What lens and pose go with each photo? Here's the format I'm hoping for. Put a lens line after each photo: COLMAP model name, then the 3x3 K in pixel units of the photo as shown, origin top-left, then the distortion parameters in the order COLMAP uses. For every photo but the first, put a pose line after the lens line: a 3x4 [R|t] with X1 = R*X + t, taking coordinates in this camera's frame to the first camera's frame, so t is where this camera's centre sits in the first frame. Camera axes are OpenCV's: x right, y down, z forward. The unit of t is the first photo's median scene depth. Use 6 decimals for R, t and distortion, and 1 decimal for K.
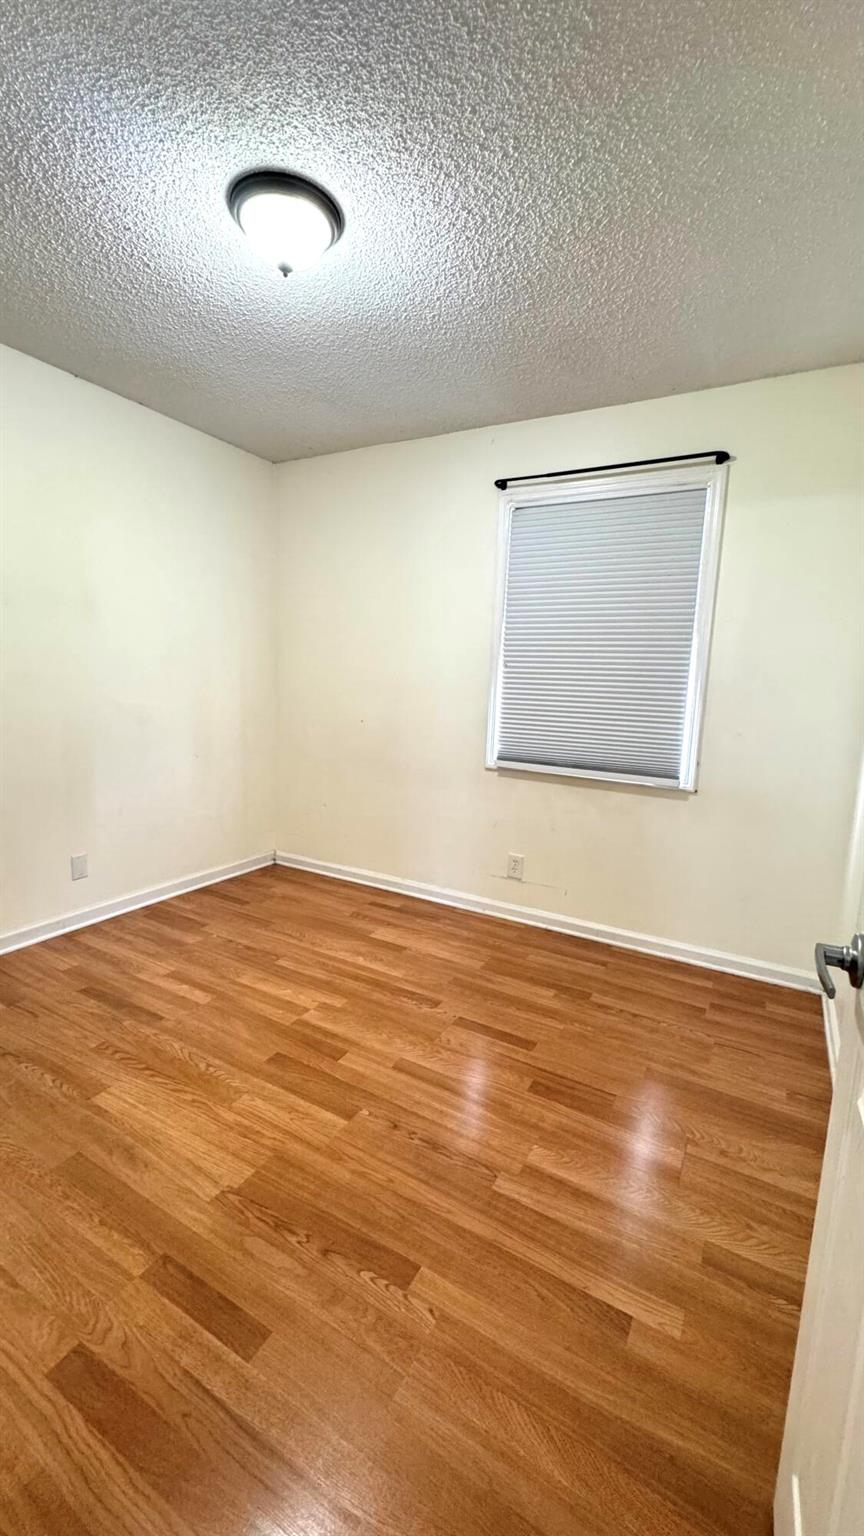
lens RADIAL K [[614.3, 0, 429.6], [0, 614.3, 769.6], [0, 0, 1]] dist [-0.006563, 0.001720]
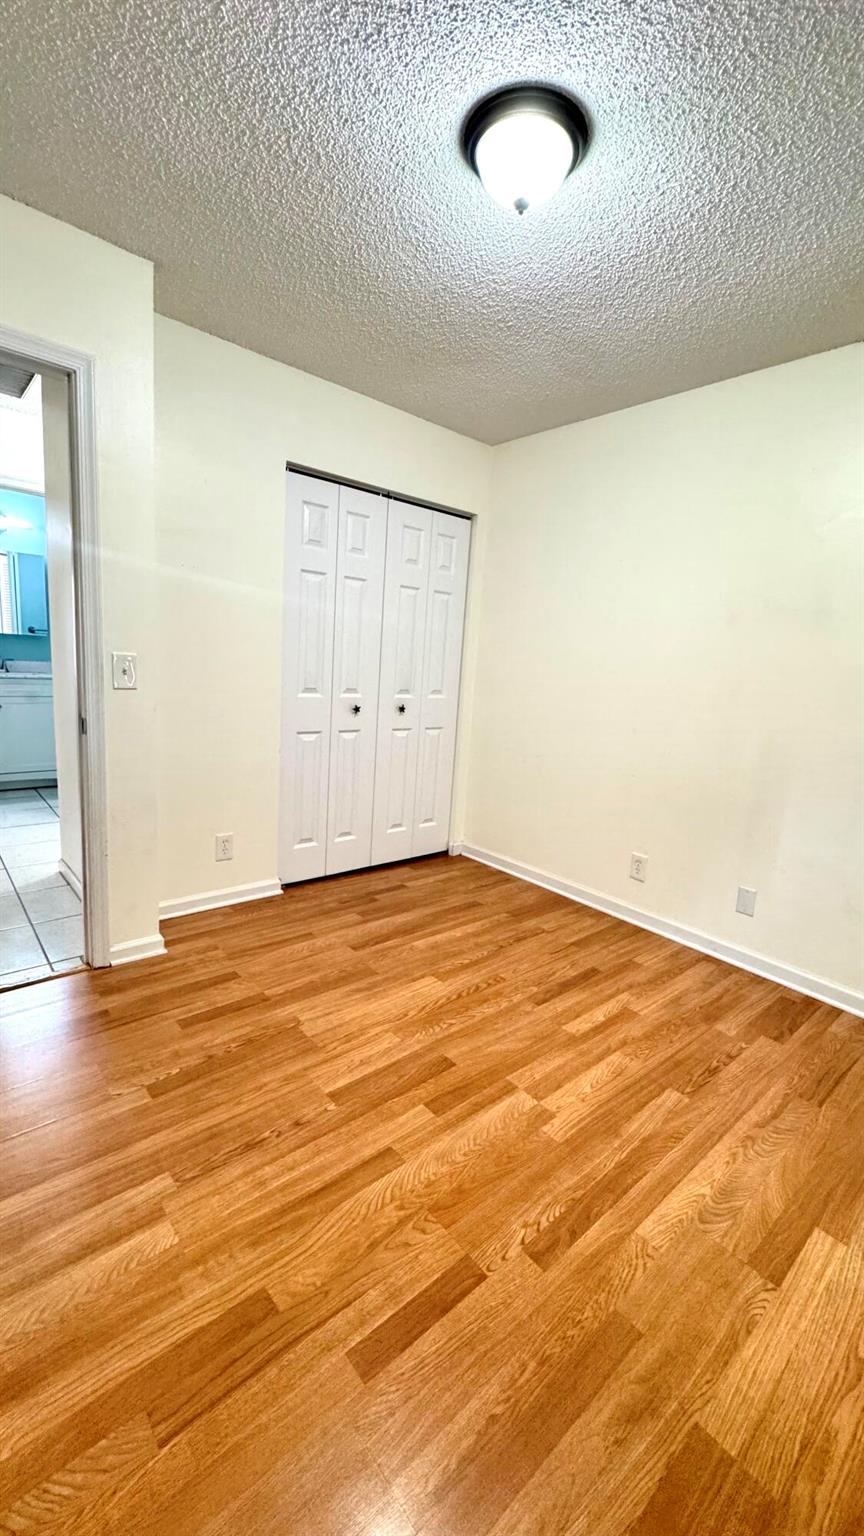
lens RADIAL K [[614.3, 0, 428.5], [0, 614.3, 766.0], [0, 0, 1]] dist [-0.006563, 0.001720]
pose [[-0.327063, 0.107248, -0.938897, 0.569635], [-0.221286, 0.957224, 0.186426, -0.135122], [0.918729, 0.268738, -0.289340, 1.059273]]
